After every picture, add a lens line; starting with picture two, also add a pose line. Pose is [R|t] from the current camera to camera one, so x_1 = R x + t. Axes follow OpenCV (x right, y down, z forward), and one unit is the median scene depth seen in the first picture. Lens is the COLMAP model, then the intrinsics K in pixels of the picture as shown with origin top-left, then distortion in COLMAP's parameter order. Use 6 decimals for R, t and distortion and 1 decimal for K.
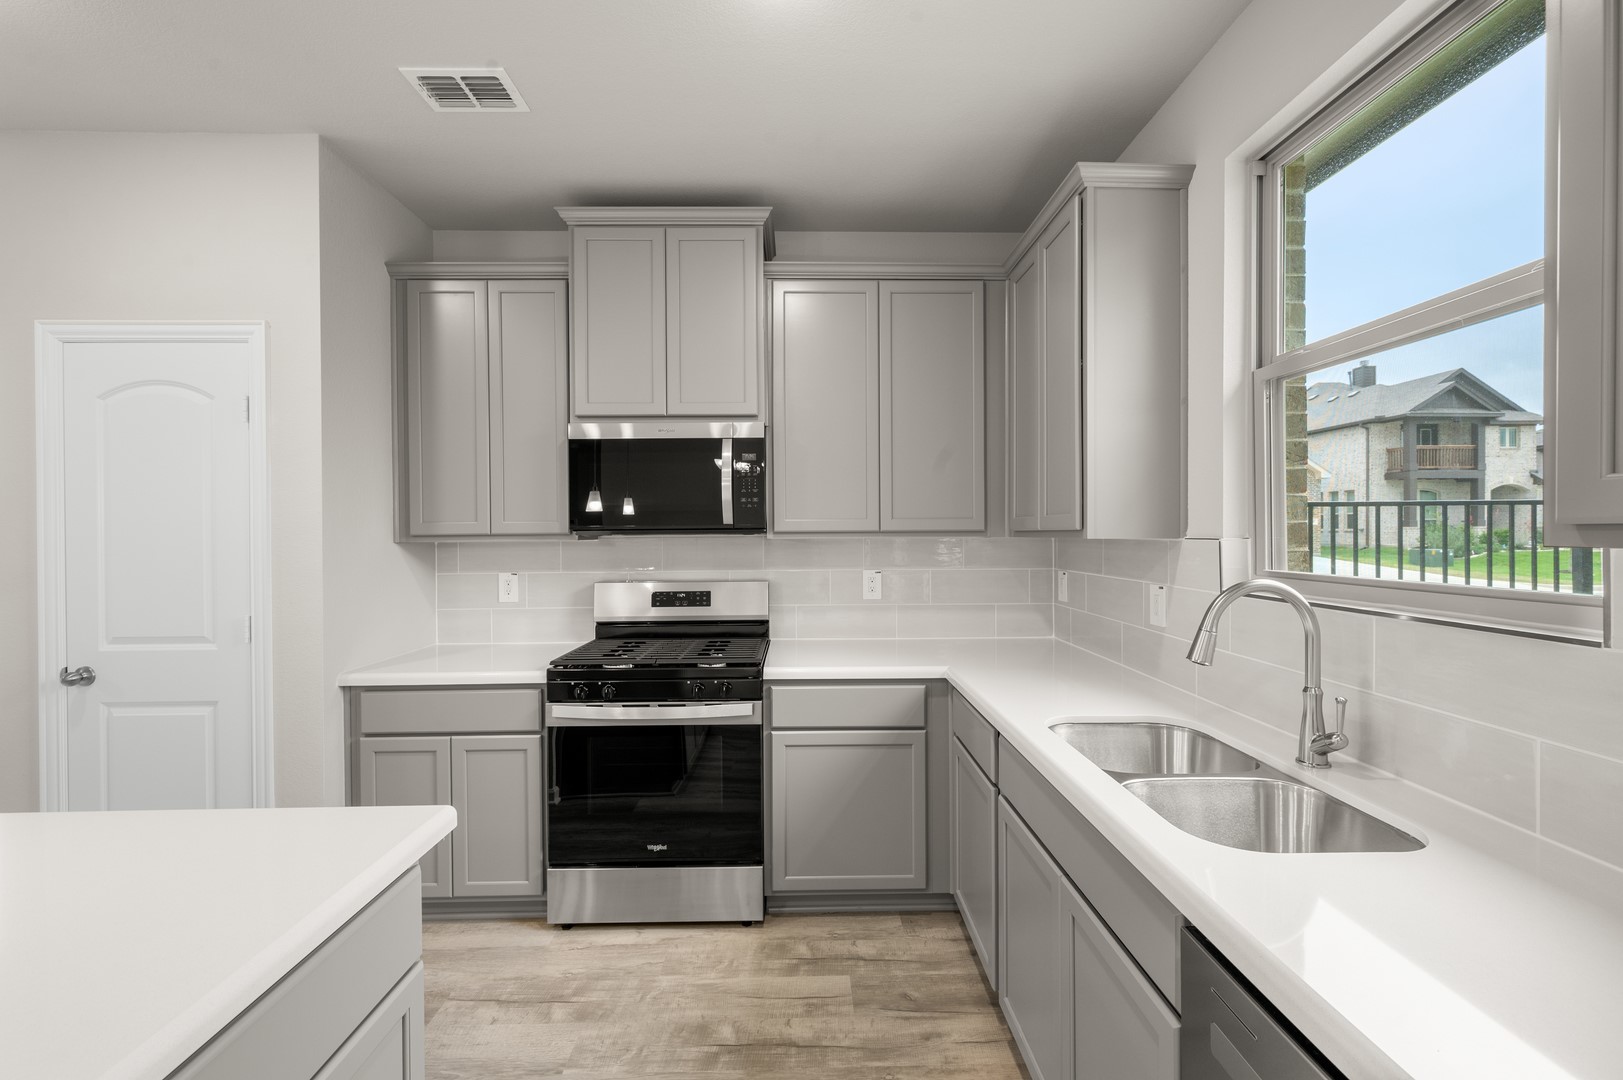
lens RADIAL K [[676.1, 0, 813.4], [0, 676.1, 534.9], [0, 0, 1]] dist [-0.002566, 0.001234]
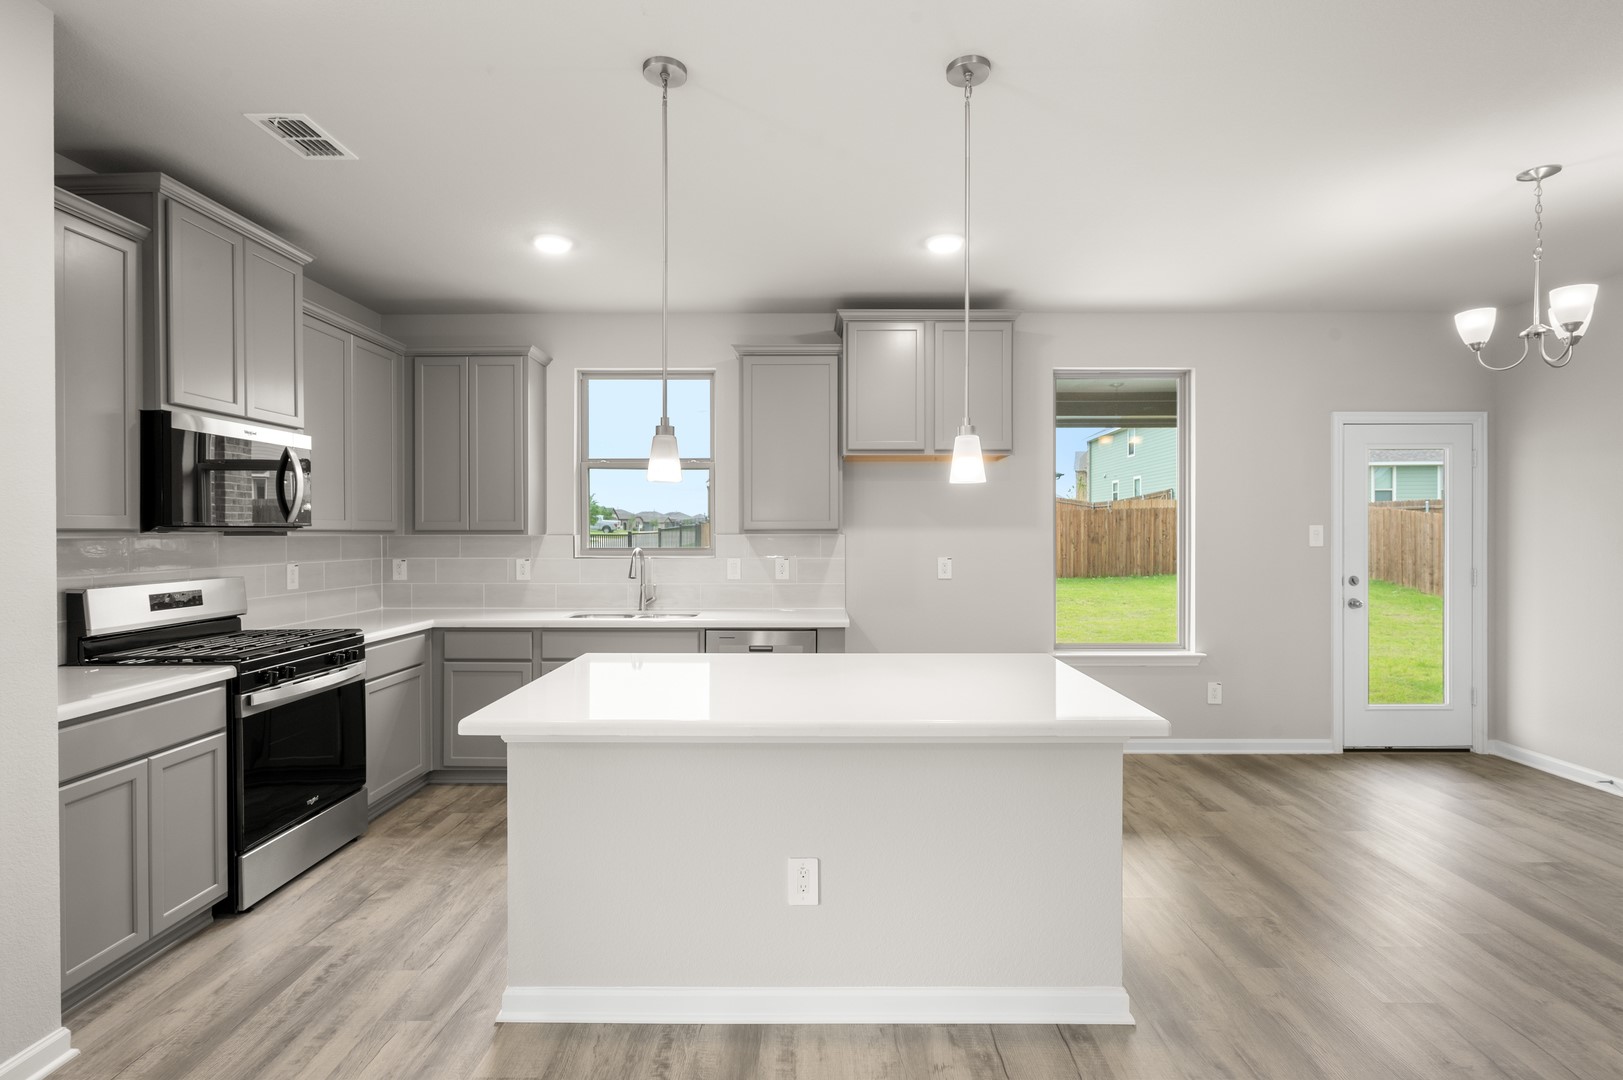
lens RADIAL K [[765.2, 0, 811.4], [0, 765.2, 534.6], [0, 0, 1]] dist [0.001786, 0.000132]
pose [[0.028480, 0.002823, 0.999590, -1.508420], [0.006000, 0.999978, -0.002995, 0.013984], [-0.999576, 0.006083, 0.028462, 0.100347]]
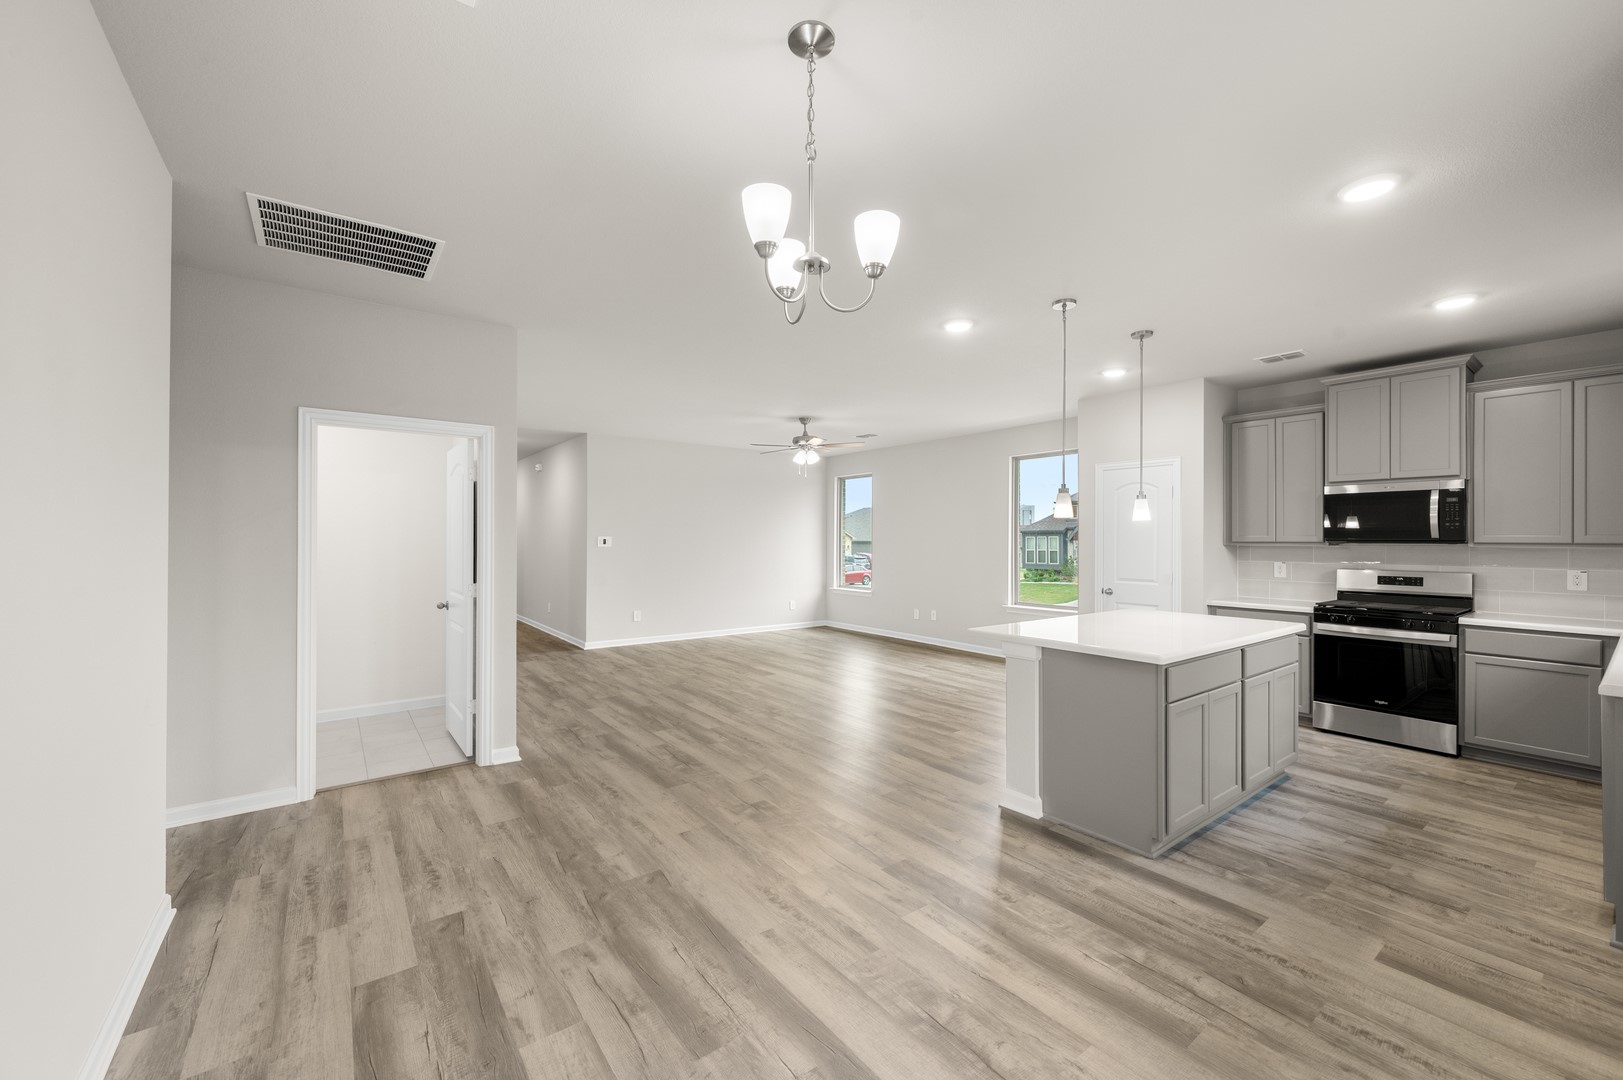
lens RADIAL K [[636.8, 0, 812.4], [0, 636.8, 536.0], [0, 0, 1]] dist [0.000366, 0.000115]
pose [[0.582575, 0.005256, -0.812760, 0.304627], [-0.012396, 0.999920, -0.002419, 0.003806], [0.812682, 0.011485, 0.582594, -1.413310]]
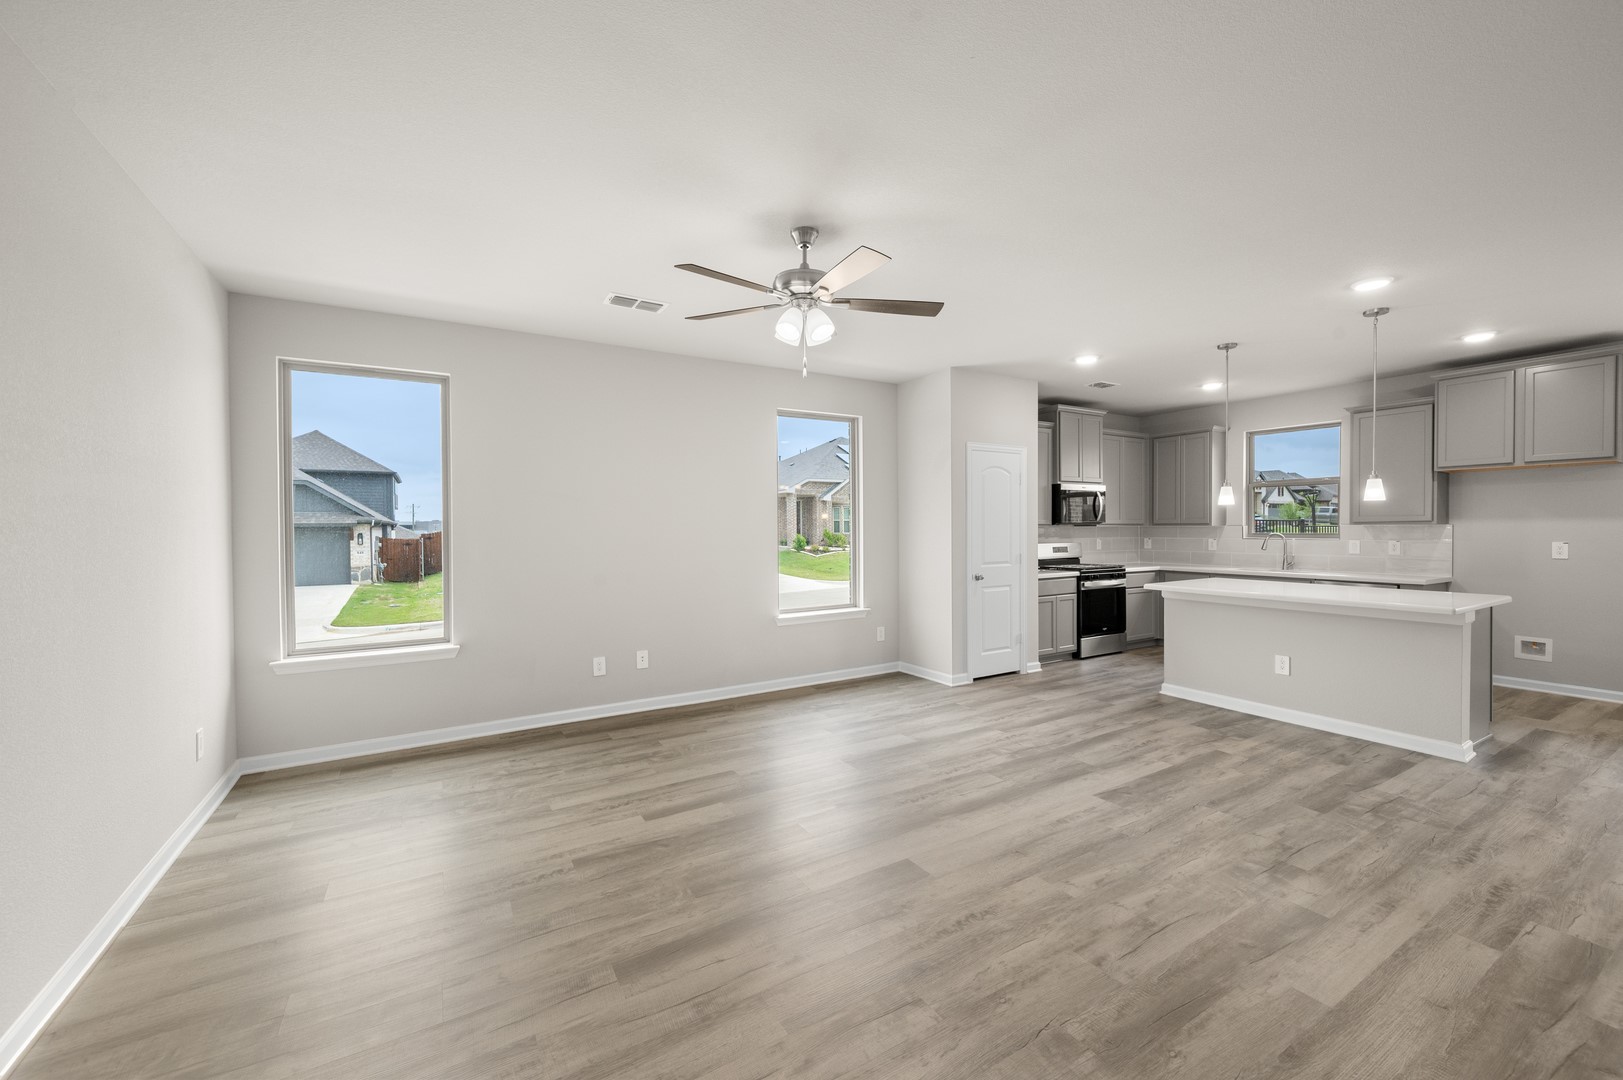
lens RADIAL K [[636.8, 0, 813.3], [0, 636.8, 536.0], [0, 0, 1]] dist [0.000366, 0.000115]
pose [[0.869257, -0.005272, 0.494332, -2.717609], [0.002596, 0.999978, 0.006100, 0.029772], [-0.494354, -0.004019, 0.869252, -0.805133]]
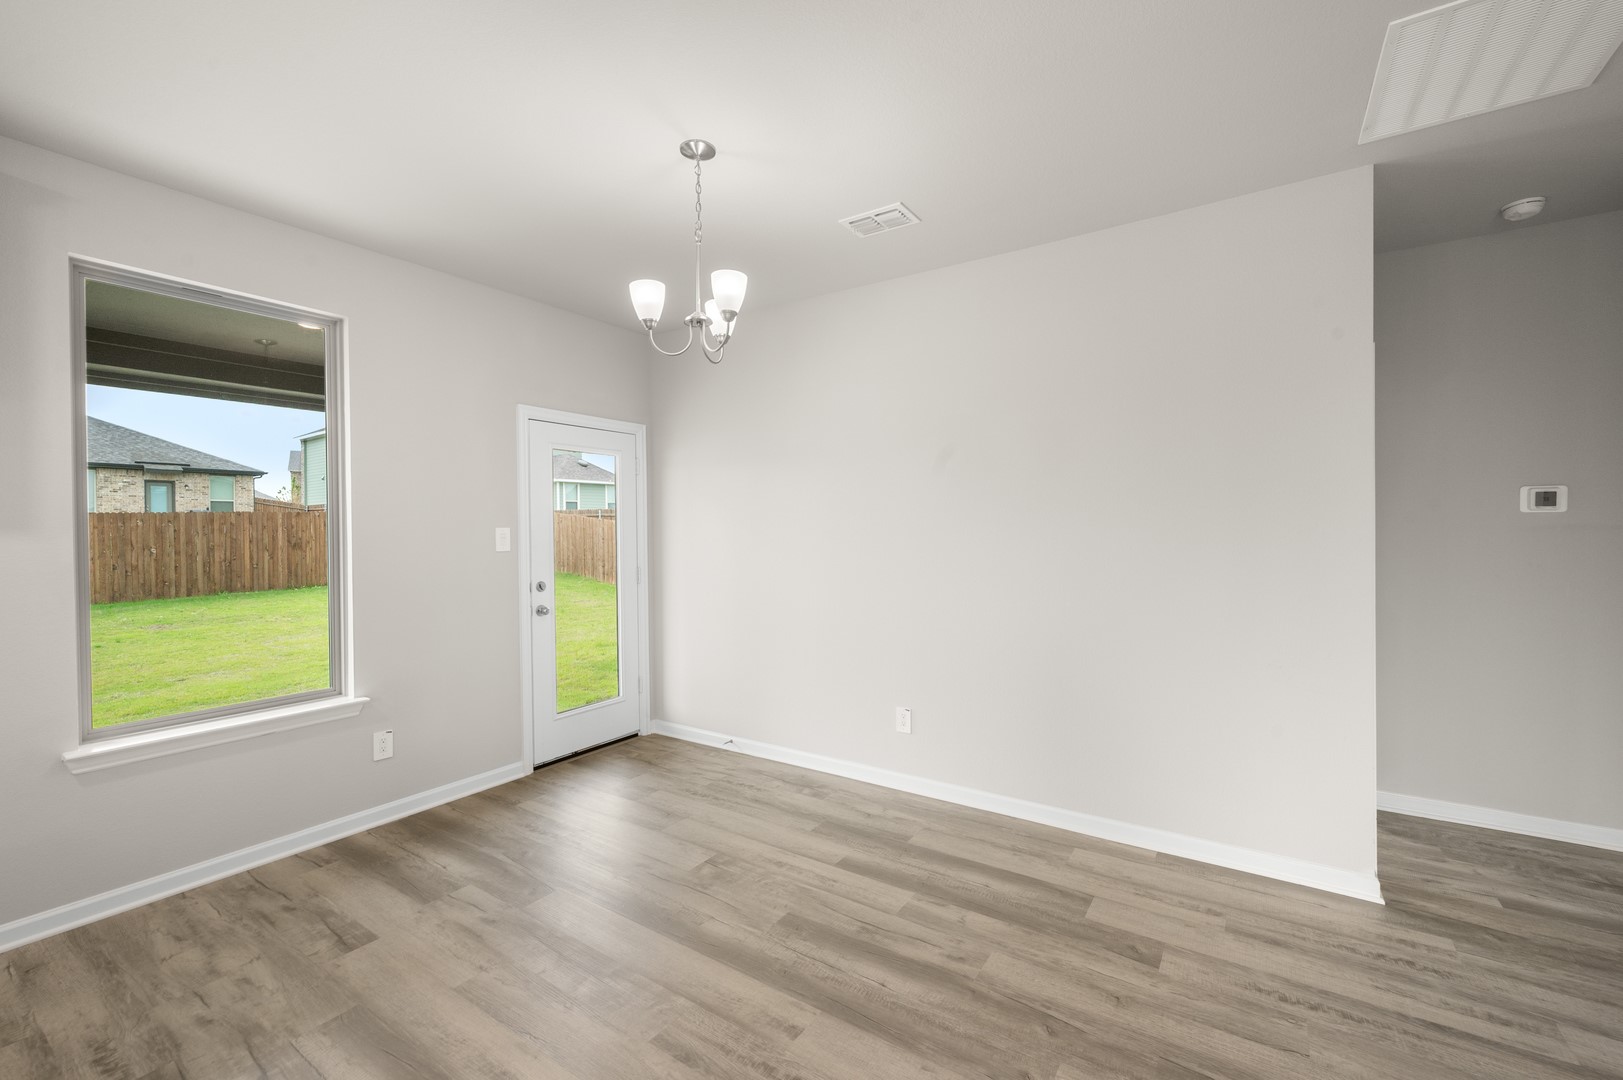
lens RADIAL K [[676.1, 0, 813.2], [0, 676.1, 536.7], [0, 0, 1]] dist [-0.002566, 0.001234]
pose [[-0.816093, 0.010032, 0.577834, -0.979567], [0.018859, 0.999779, 0.009278, 0.011760], [-0.577613, 0.018469, -0.816101, -0.288355]]
